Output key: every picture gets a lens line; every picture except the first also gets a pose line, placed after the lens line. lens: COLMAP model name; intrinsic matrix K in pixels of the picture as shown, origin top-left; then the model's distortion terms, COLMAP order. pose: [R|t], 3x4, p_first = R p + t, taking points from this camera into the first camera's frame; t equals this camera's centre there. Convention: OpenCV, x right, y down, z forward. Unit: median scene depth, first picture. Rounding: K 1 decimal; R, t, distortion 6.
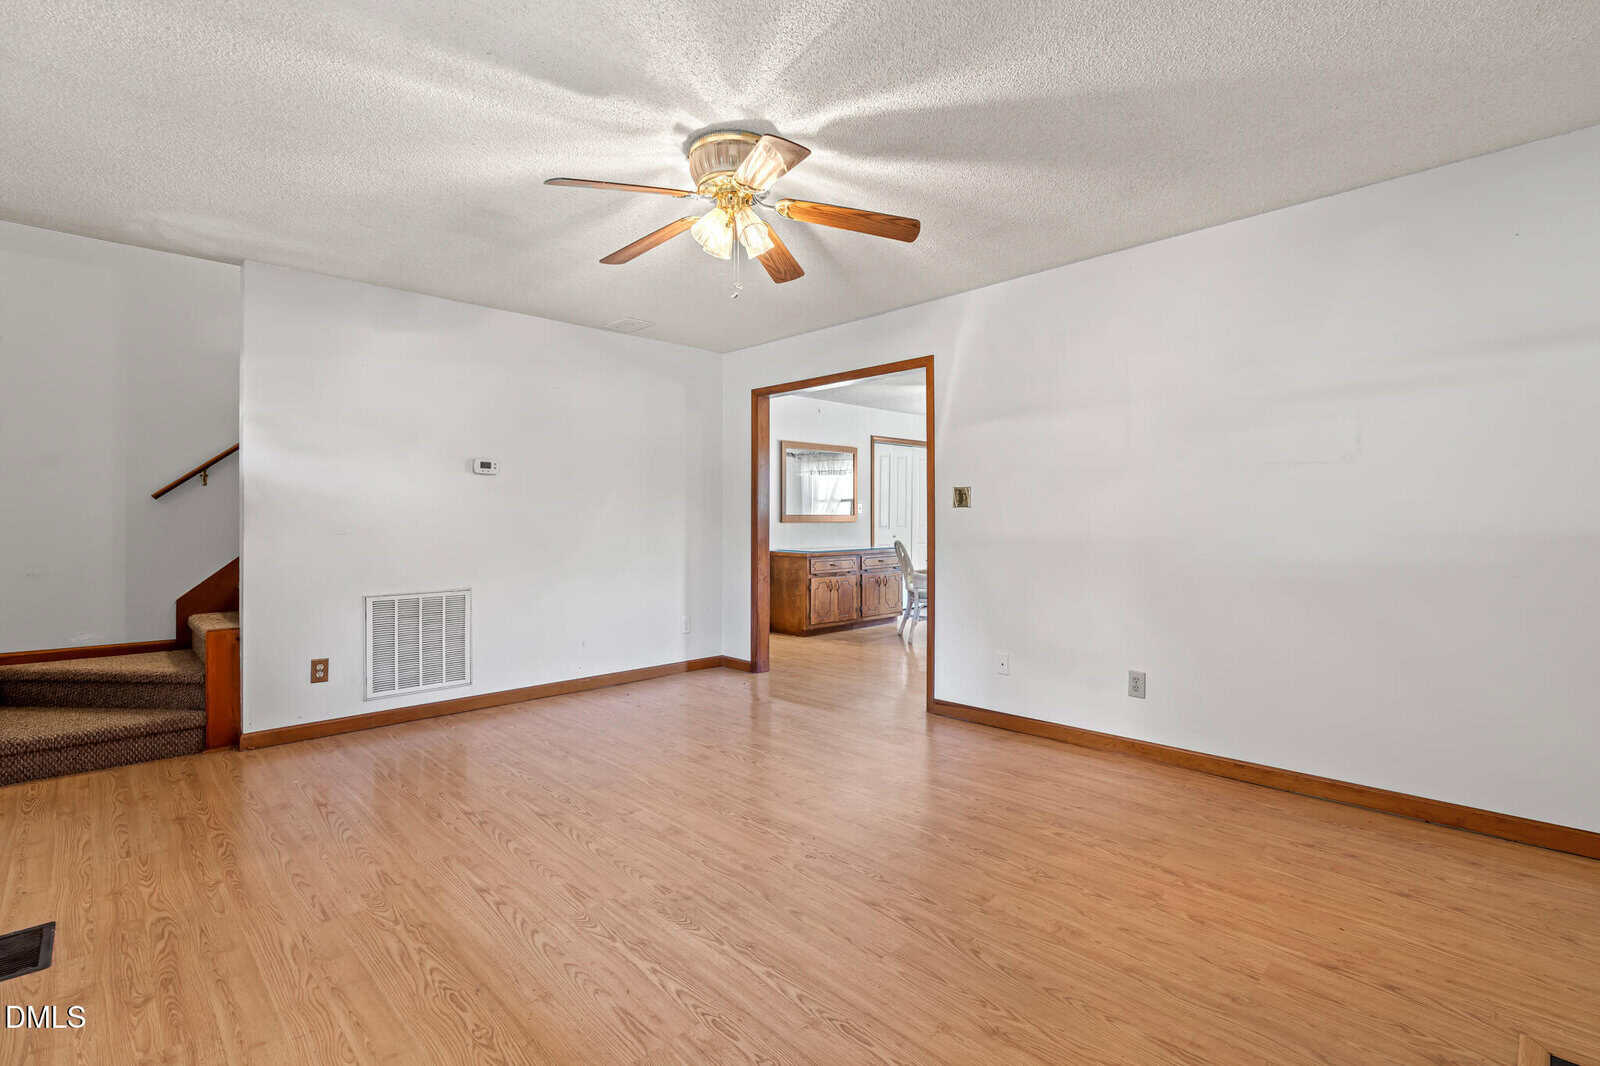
lens RADIAL K [[736.9, 0, 803.2], [0, 736.9, 521.1], [0, 0, 1]] dist [-0.011227, 0.000936]
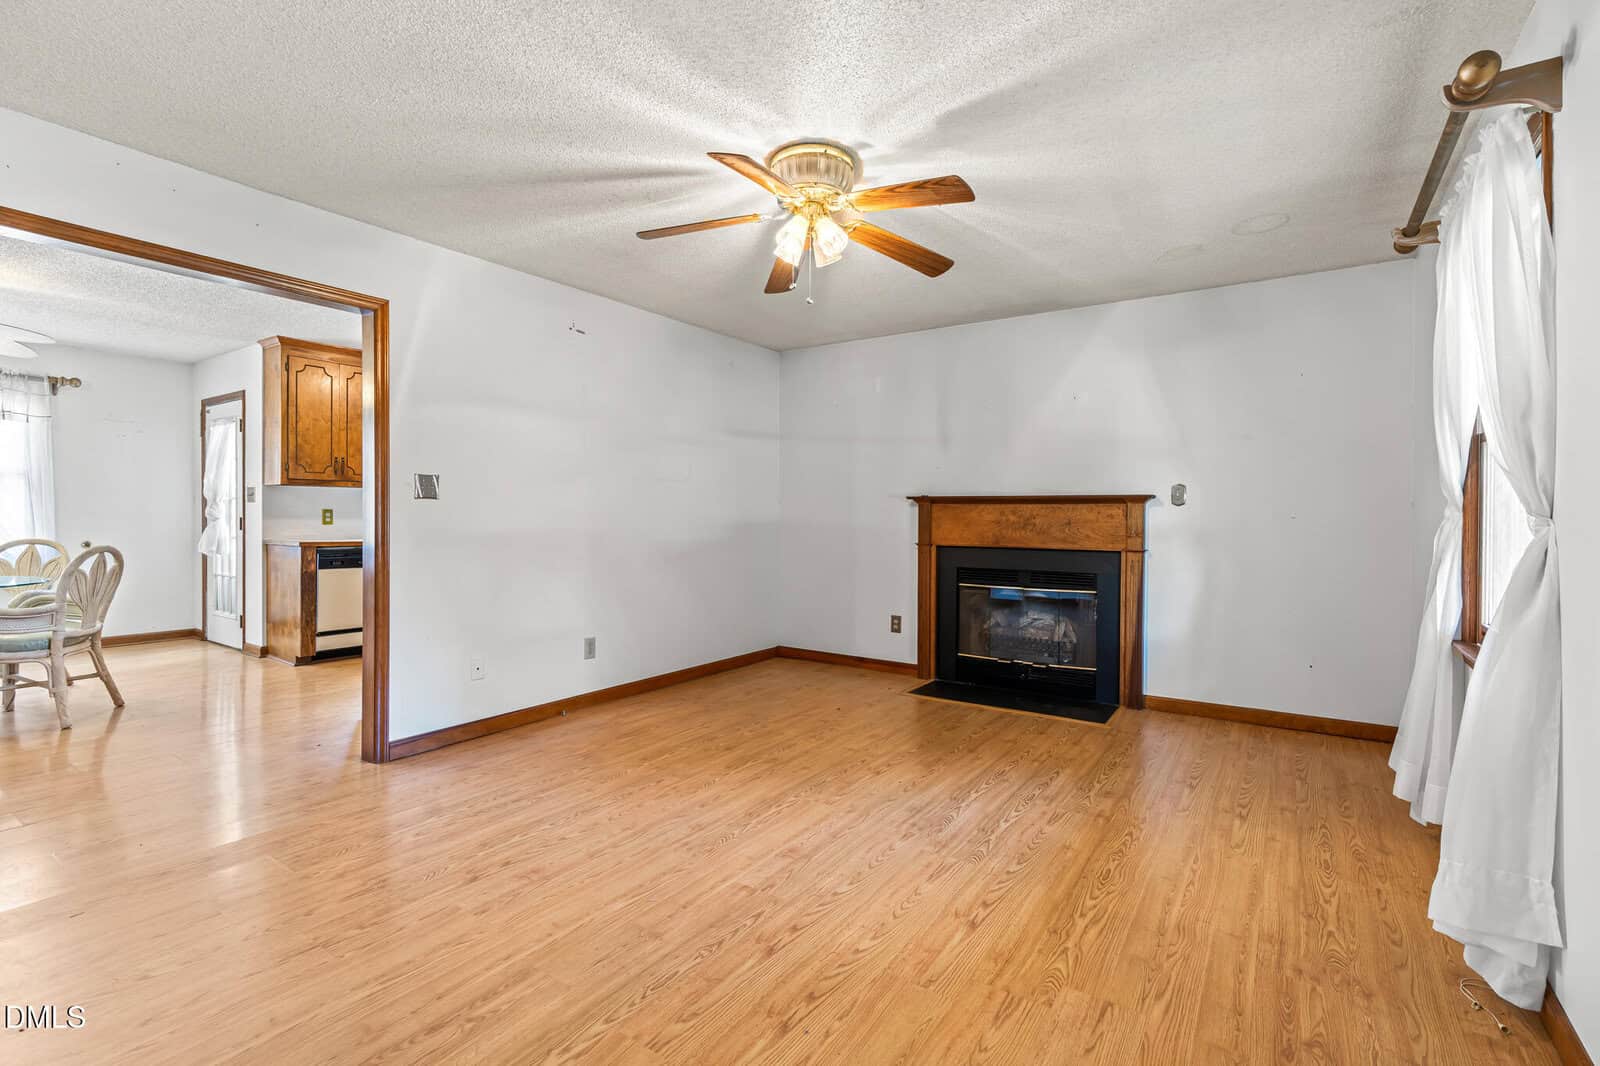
lens RADIAL K [[736.9, 0, 797.4], [0, 736.9, 528.5], [0, 0, 1]] dist [-0.011227, 0.000936]
pose [[-0.198625, -0.016245, 0.979941, -1.137114], [-0.005503, 0.999865, 0.015459, -0.000085], [-0.980060, -0.002322, -0.198688, 1.241529]]
